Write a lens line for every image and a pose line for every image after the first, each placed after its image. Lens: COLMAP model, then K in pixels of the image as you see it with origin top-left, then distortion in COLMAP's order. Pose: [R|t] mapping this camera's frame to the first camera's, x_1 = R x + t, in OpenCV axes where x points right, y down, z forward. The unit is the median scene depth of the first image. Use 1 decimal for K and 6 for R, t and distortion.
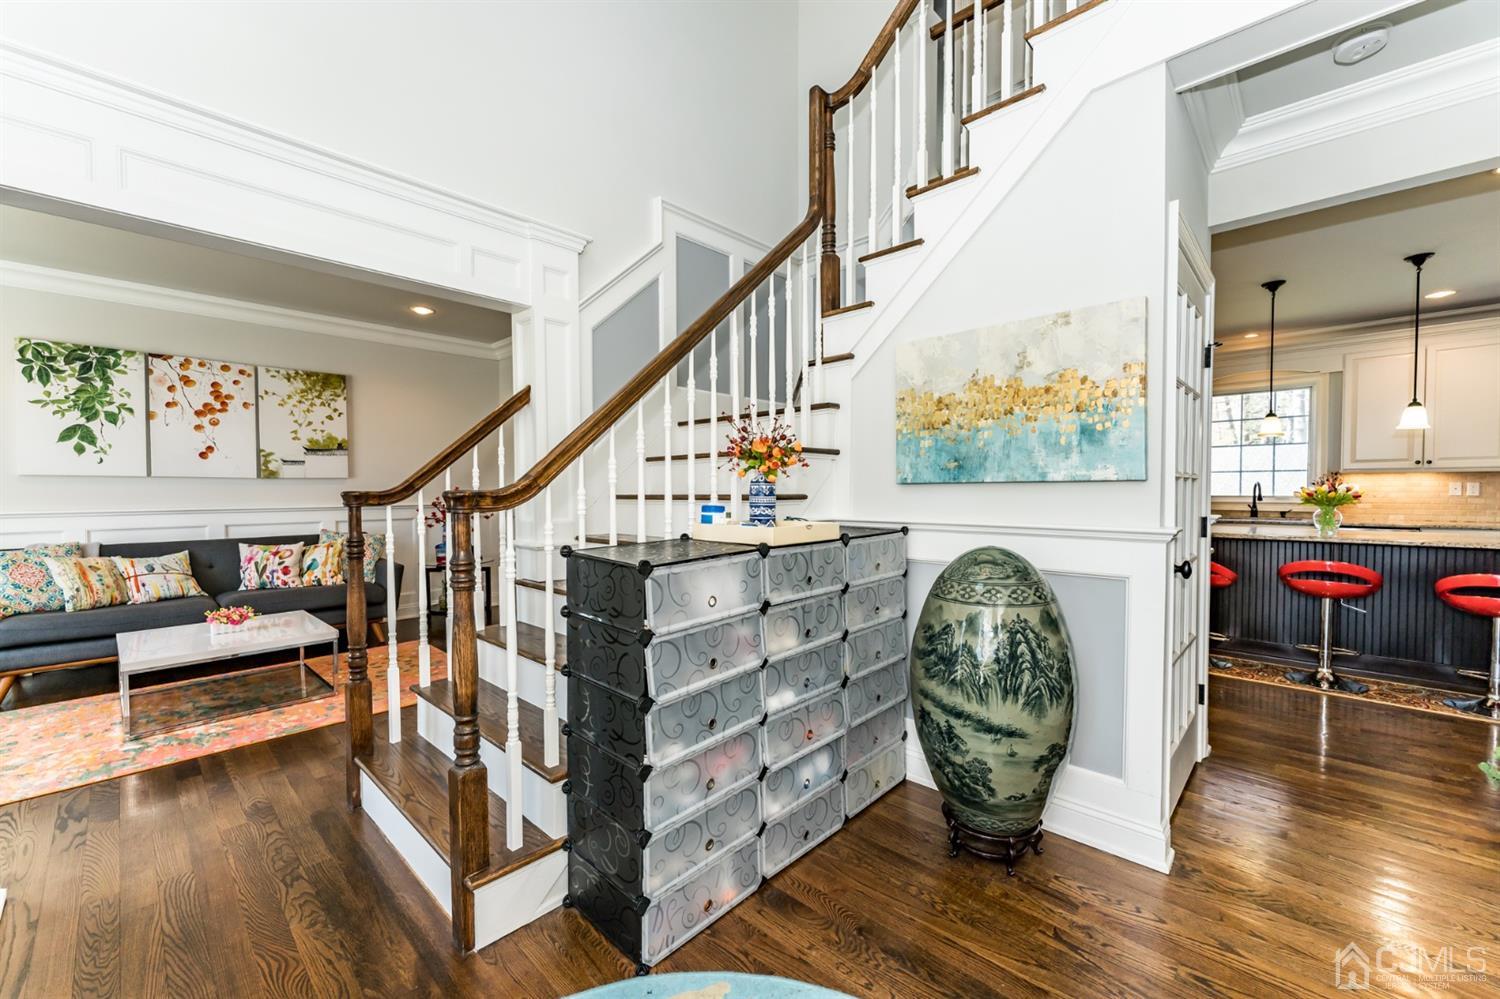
lens RADIAL K [[594.1, 0, 738.4], [0, 594.1, 510.1], [0, 0, 1]] dist [0.001640, -0.001026]
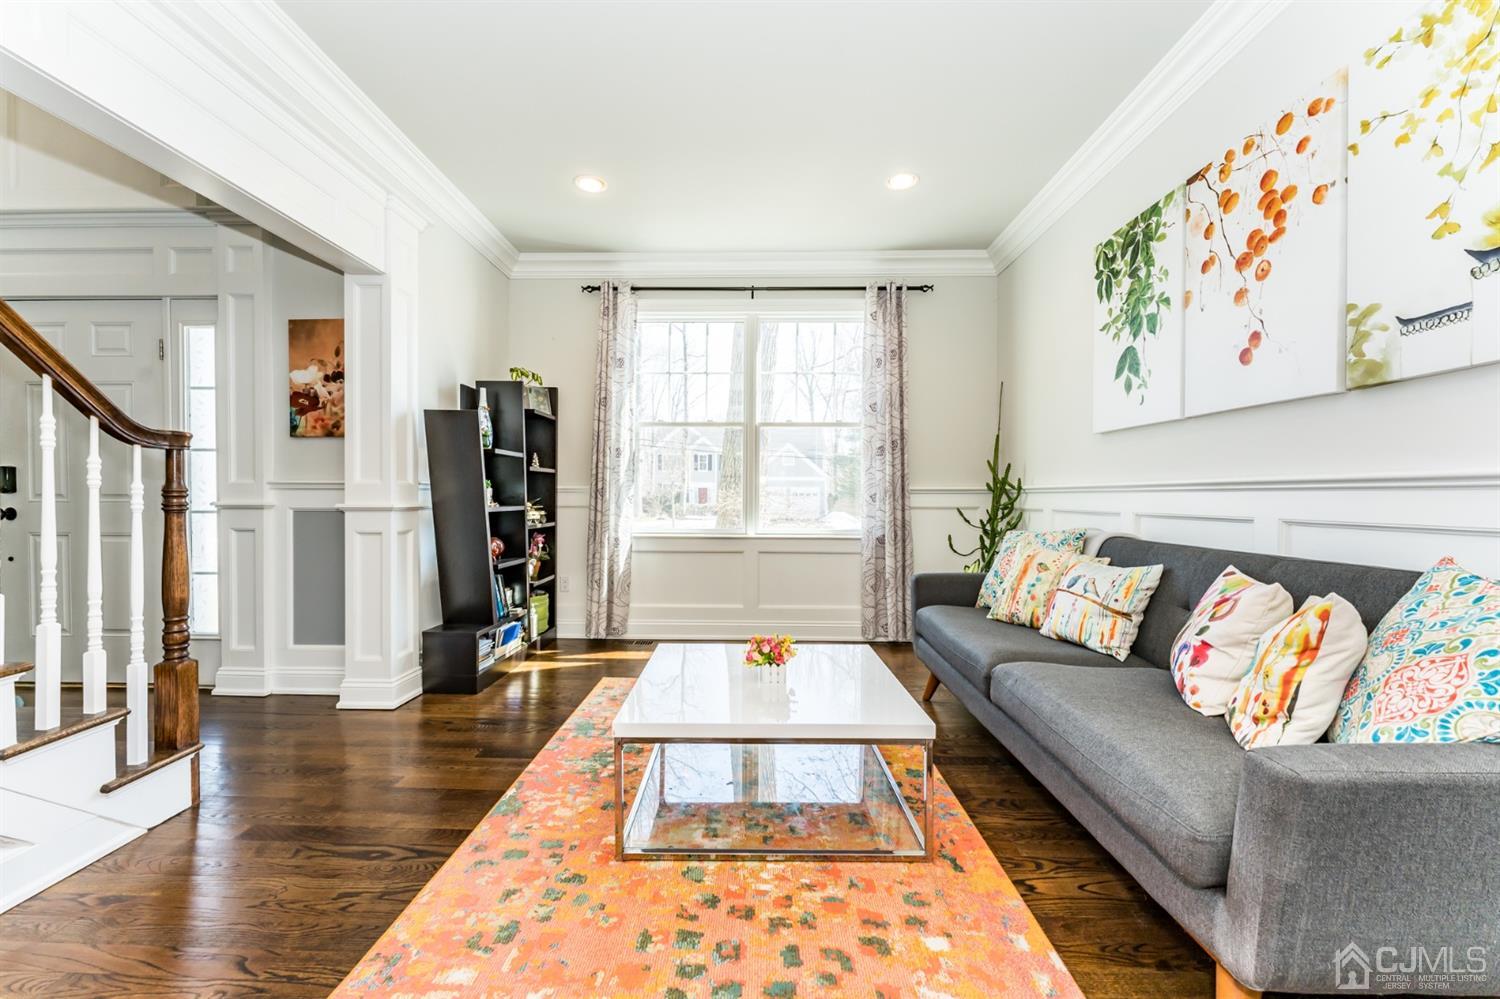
lens RADIAL K [[594.1, 0, 743.5], [0, 594.1, 496.6], [0, 0, 1]] dist [0.001640, -0.001026]
pose [[-0.743345, 0.005587, -0.668885, -0.368456], [-0.022945, 0.999164, 0.033845, 0.004230], [0.668515, 0.040506, -0.742595, 1.186192]]
